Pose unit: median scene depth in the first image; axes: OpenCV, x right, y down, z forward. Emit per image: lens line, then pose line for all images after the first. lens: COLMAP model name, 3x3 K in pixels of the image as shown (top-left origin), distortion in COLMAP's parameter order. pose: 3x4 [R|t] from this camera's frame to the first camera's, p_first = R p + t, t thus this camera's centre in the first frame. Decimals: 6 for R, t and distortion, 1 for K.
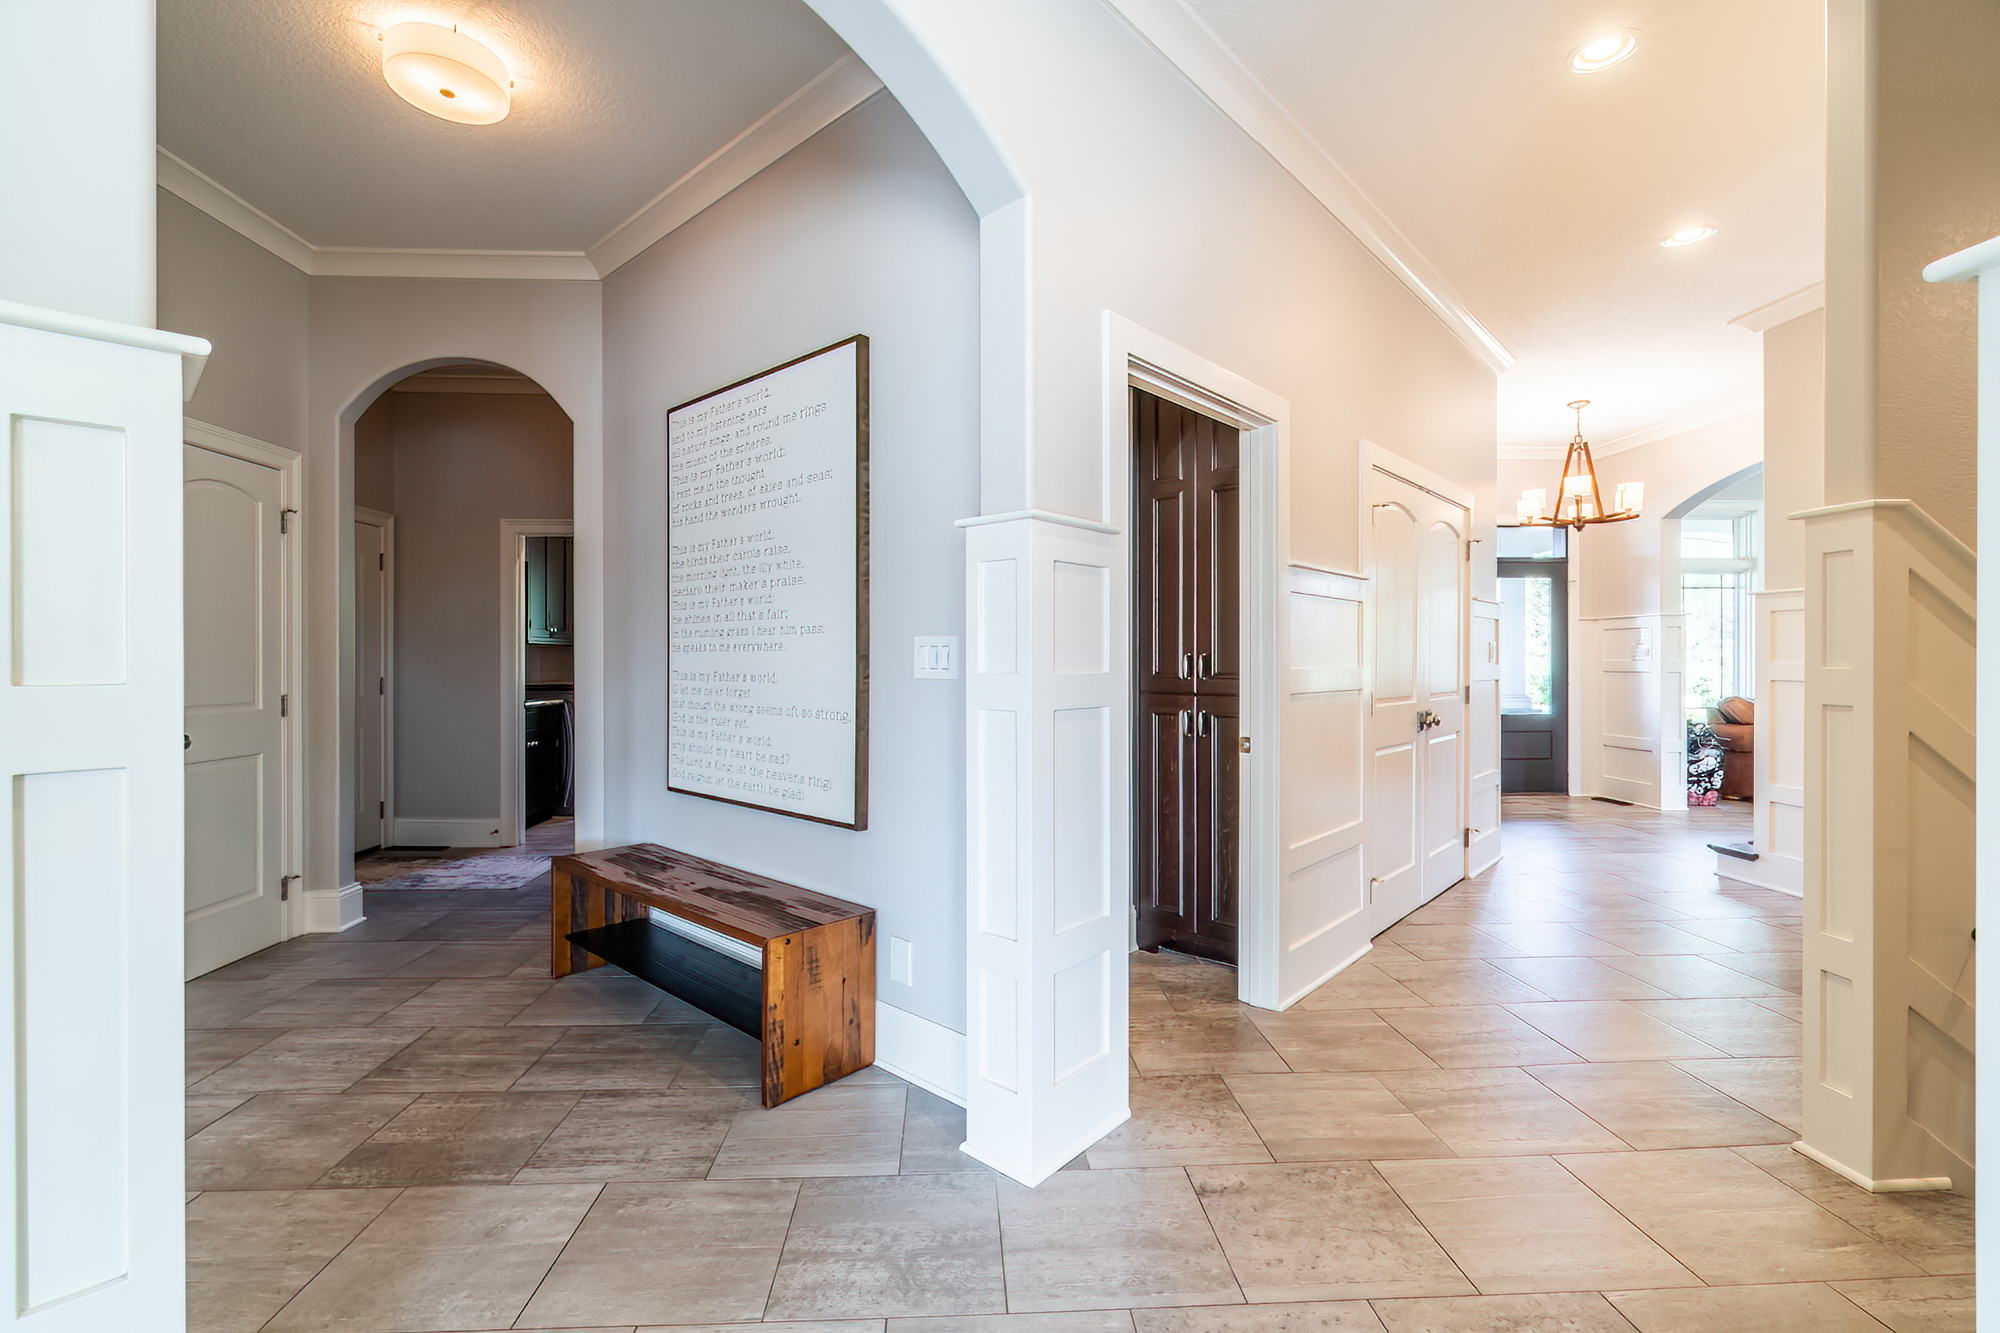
lens RADIAL K [[873.6, 0, 991.4], [0, 873.6, 663.8], [0, 0, 1]] dist [-0.000905, -0.000090]
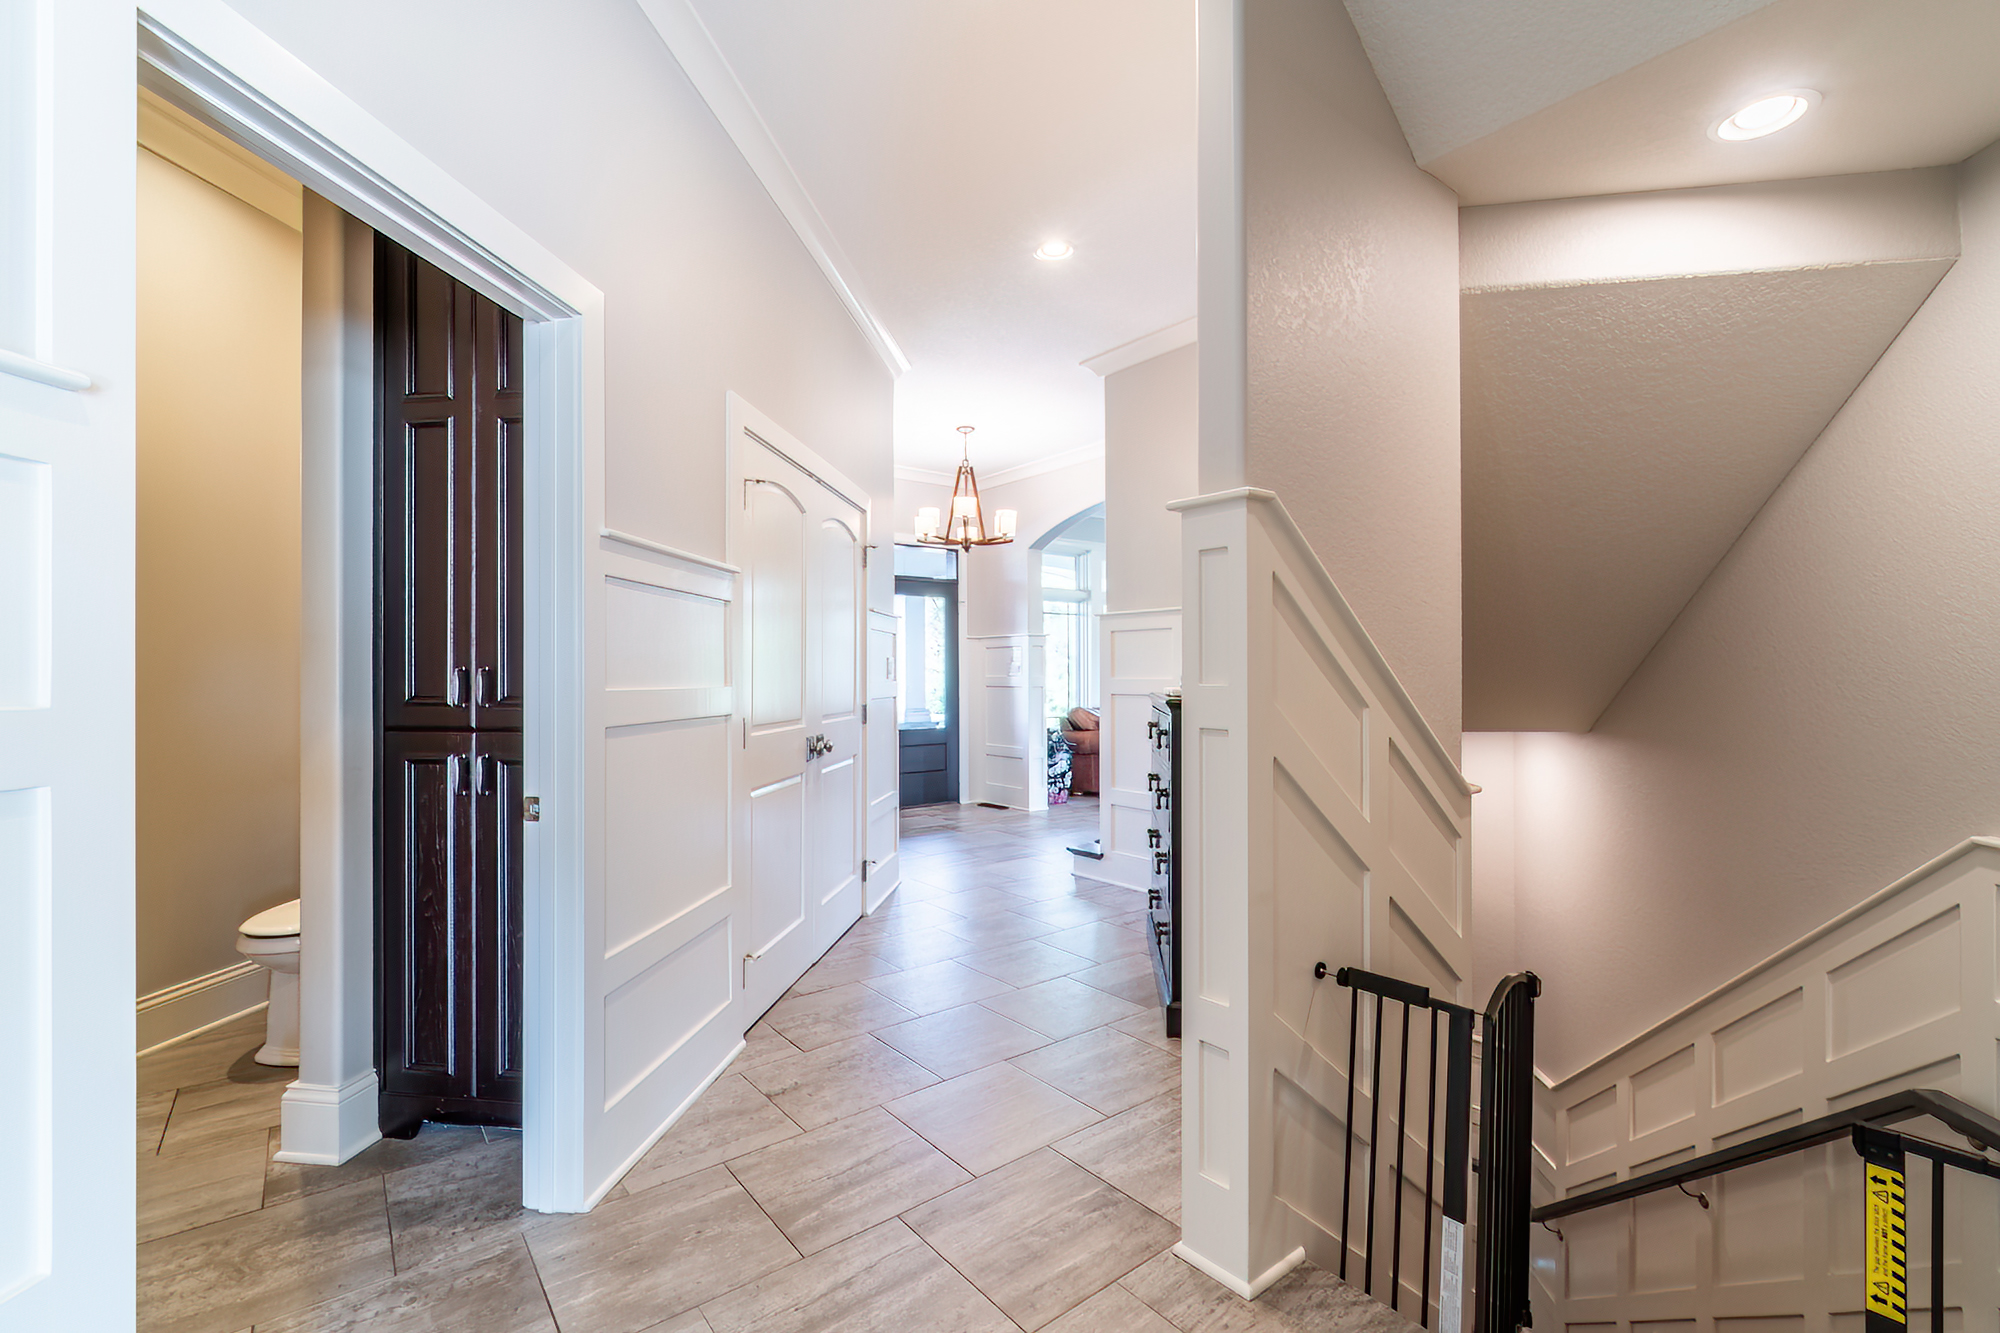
lens RADIAL K [[873.6, 0, 997.0], [0, 873.6, 678.6], [0, 0, 1]] dist [-0.000905, -0.000090]
pose [[0.811283, -0.003282, 0.584645, 0.160549], [0.004187, 0.999991, -0.000196, -0.001306], [-0.584639, 0.002607, 0.811289, 0.231303]]
